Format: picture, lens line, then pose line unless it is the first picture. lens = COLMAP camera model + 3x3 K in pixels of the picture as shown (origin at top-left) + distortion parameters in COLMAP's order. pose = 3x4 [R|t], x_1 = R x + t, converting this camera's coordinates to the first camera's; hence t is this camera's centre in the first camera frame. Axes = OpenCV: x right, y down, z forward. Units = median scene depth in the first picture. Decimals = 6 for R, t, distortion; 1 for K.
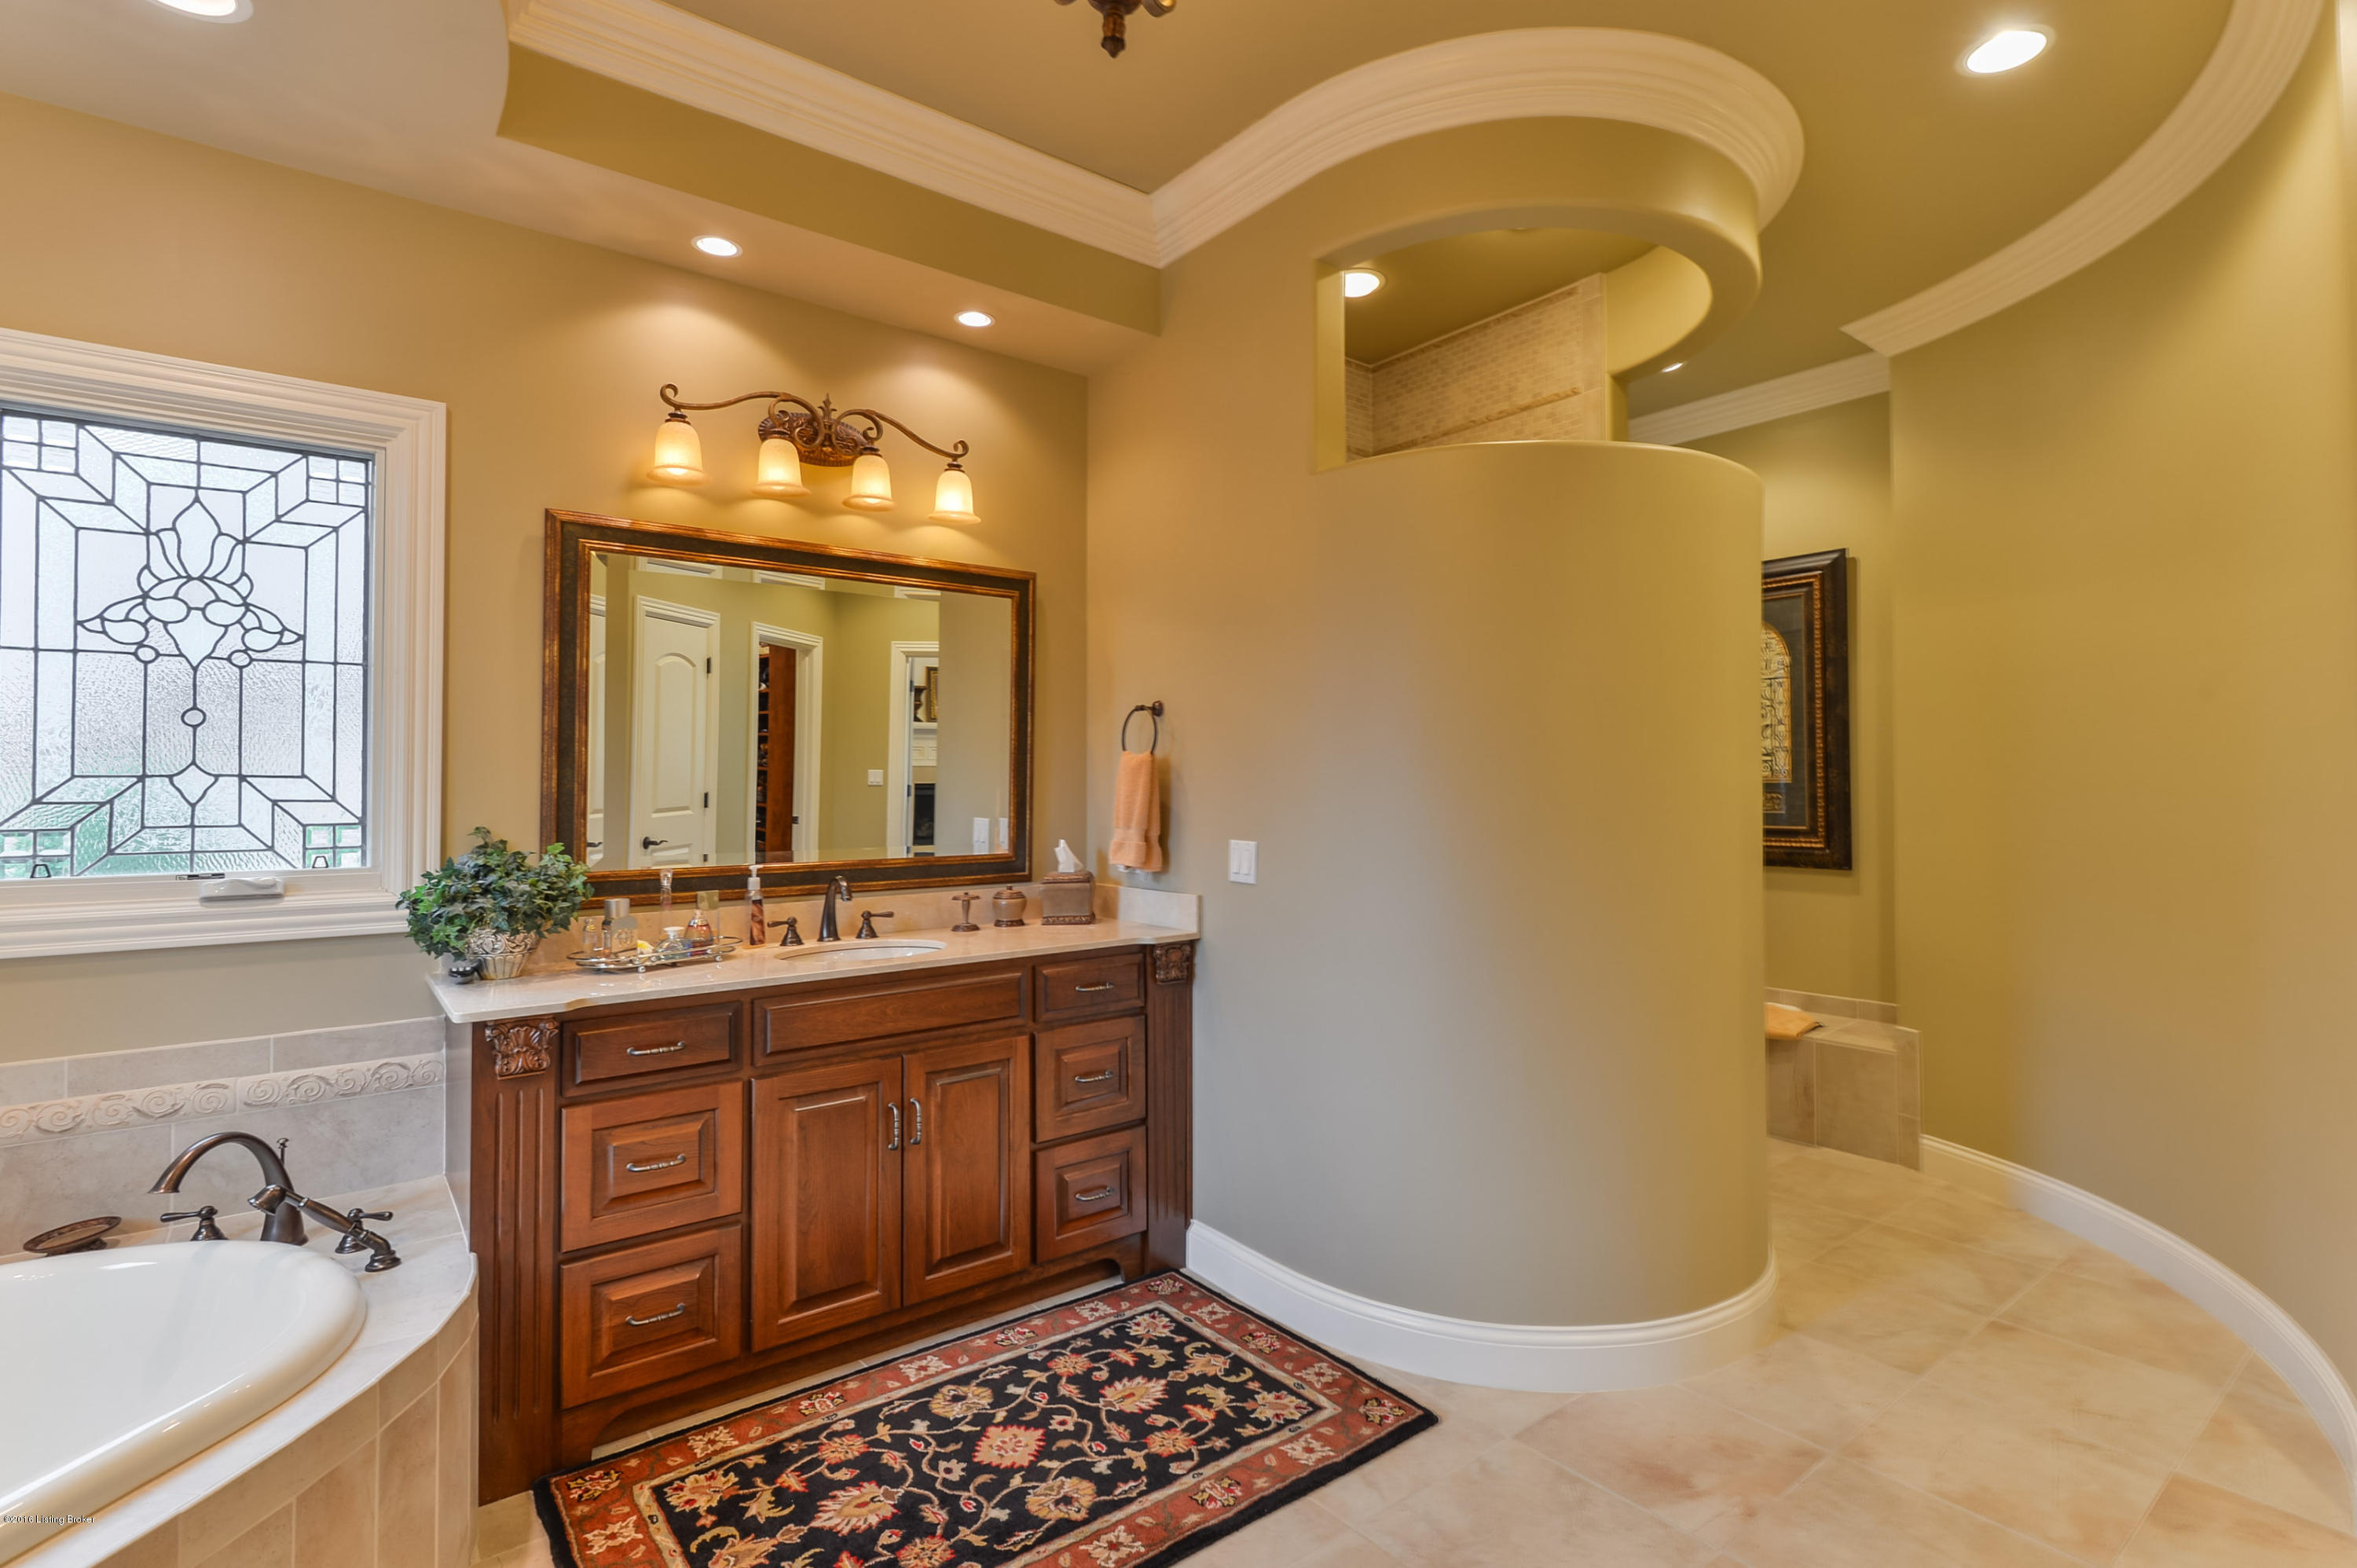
lens RADIAL K [[1169.1, 0, 1183.7], [0, 1169.1, 753.9], [0, 0, 1]] dist [0.001567, 0.000125]
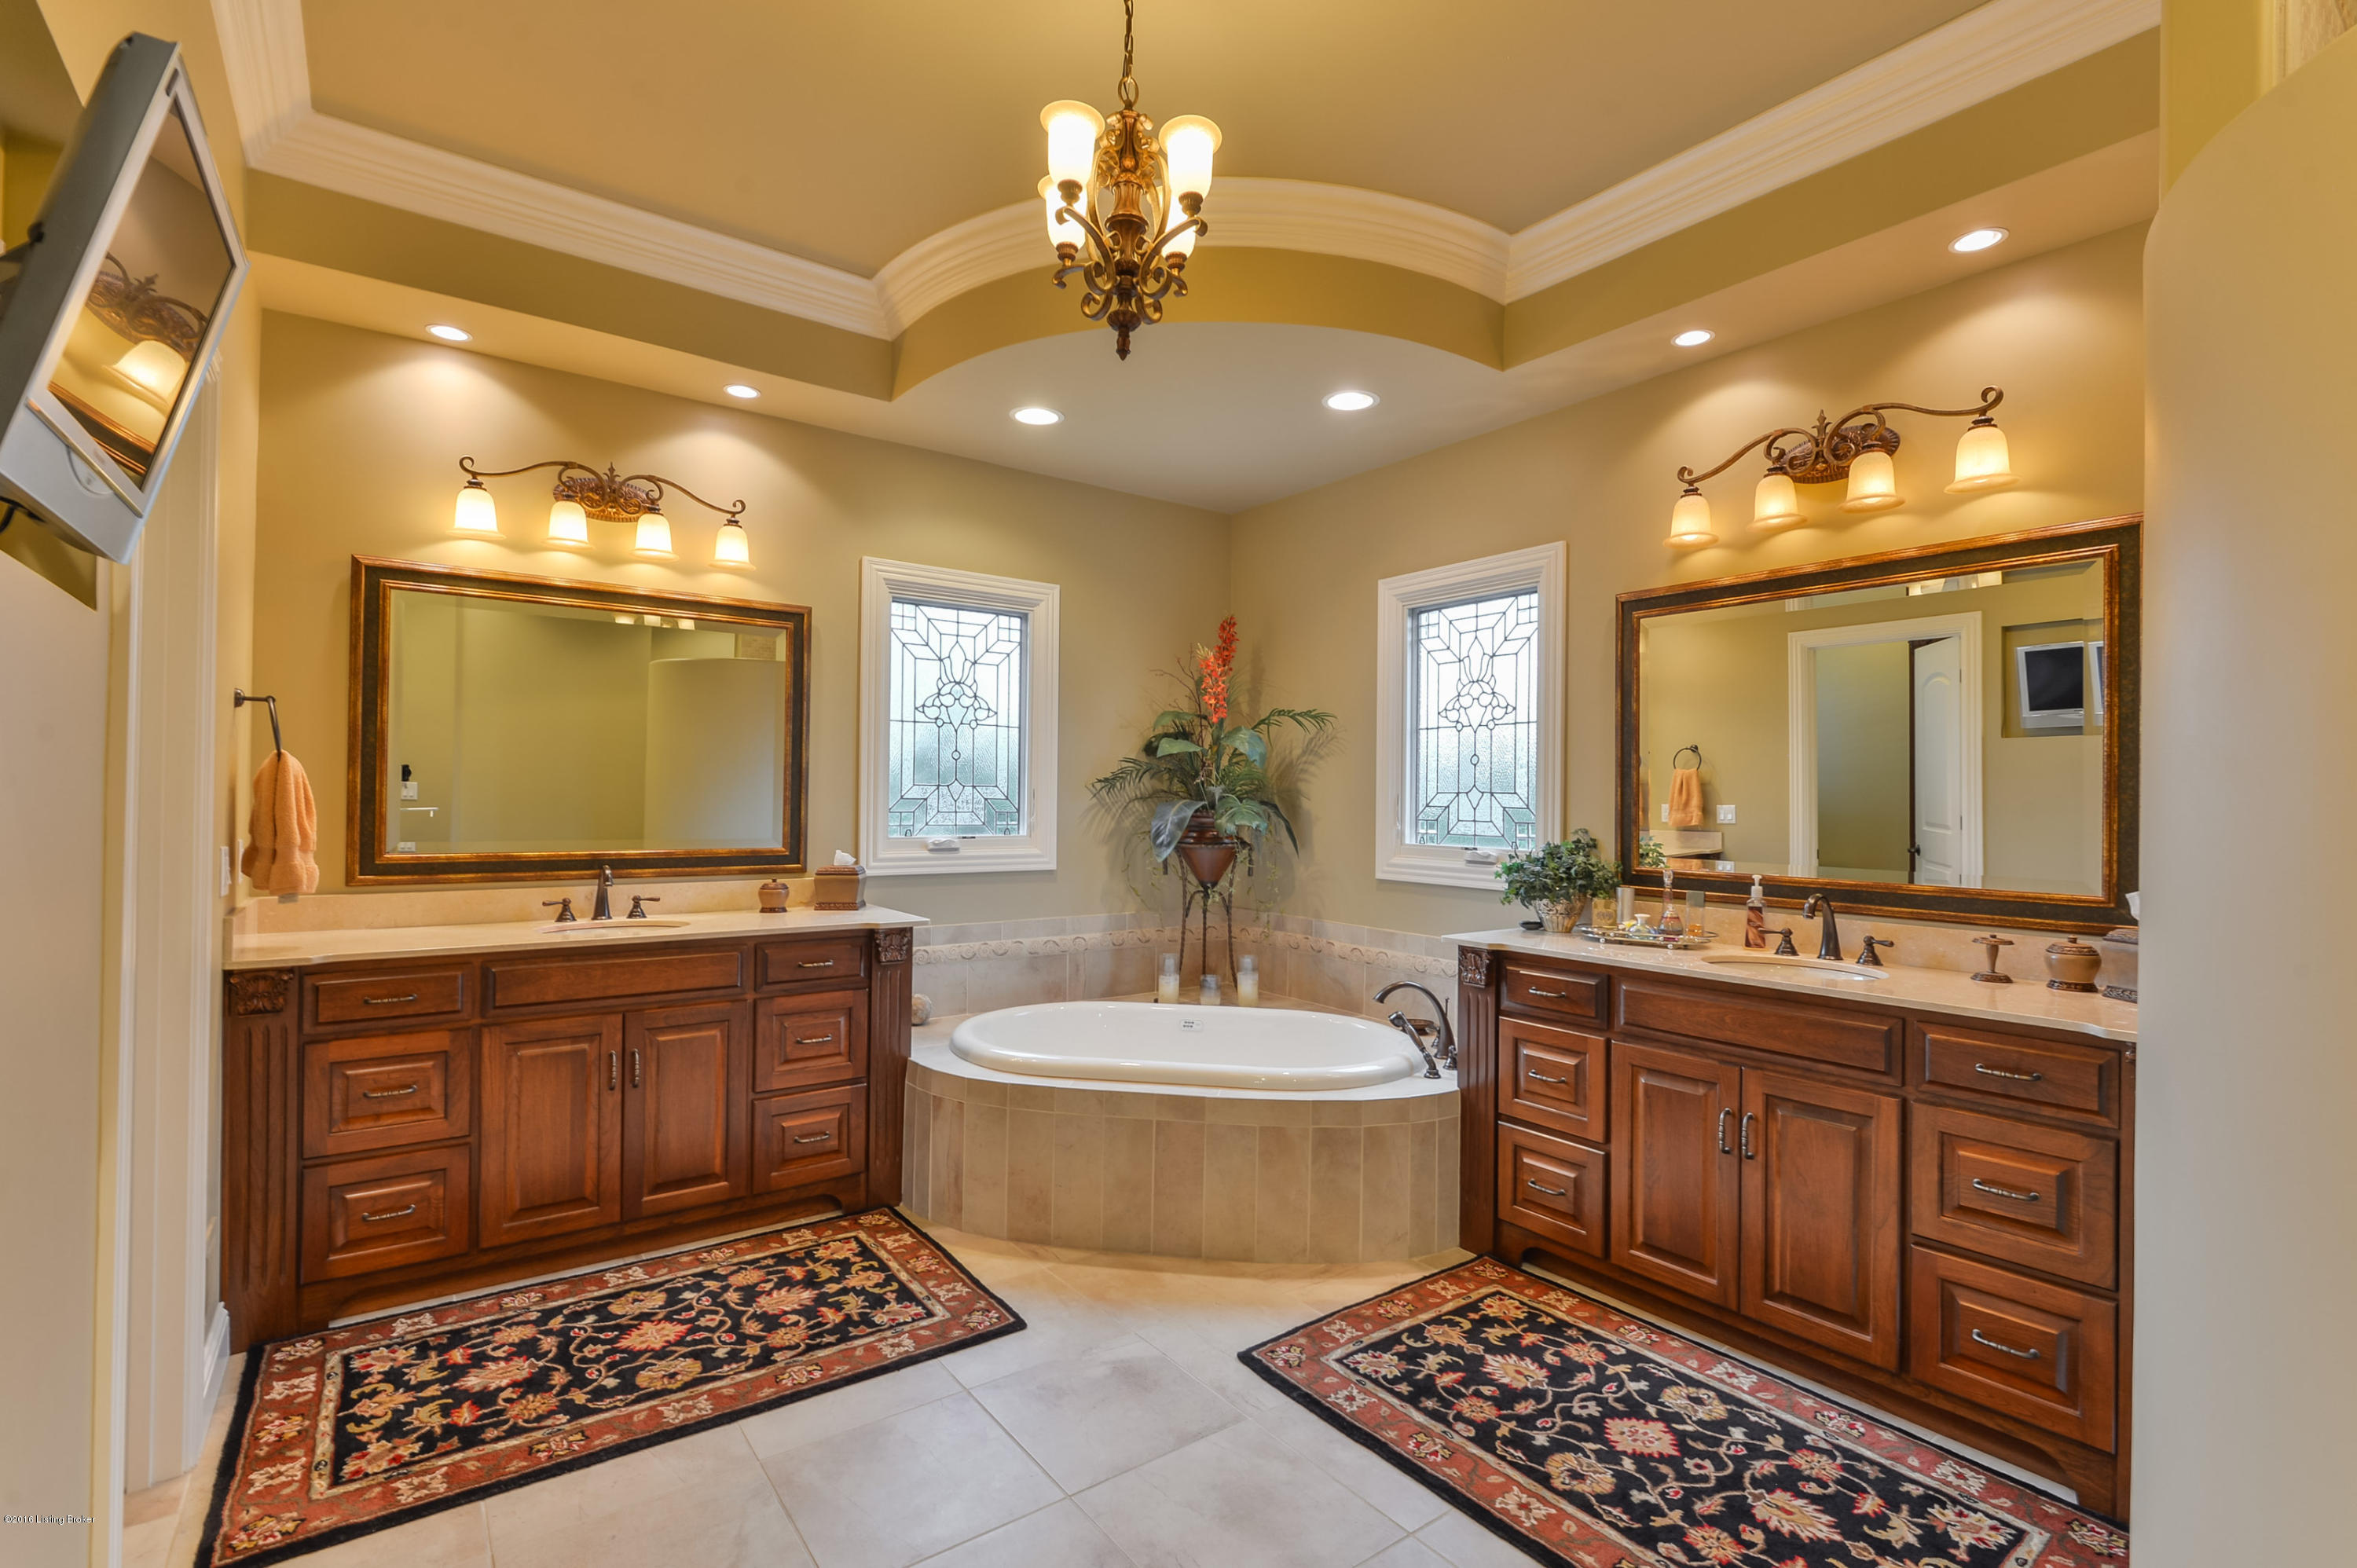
lens RADIAL K [[1060.9, 0, 1178.5], [0, 1060.9, 784.0], [0, 0, 1]] dist [-0.000373, -0.000238]
pose [[-0.042099, -0.008961, -0.999073, 0.763218], [0.015704, 0.999830, -0.009630, 0.013618], [0.998990, -0.016095, -0.041951, 0.598898]]
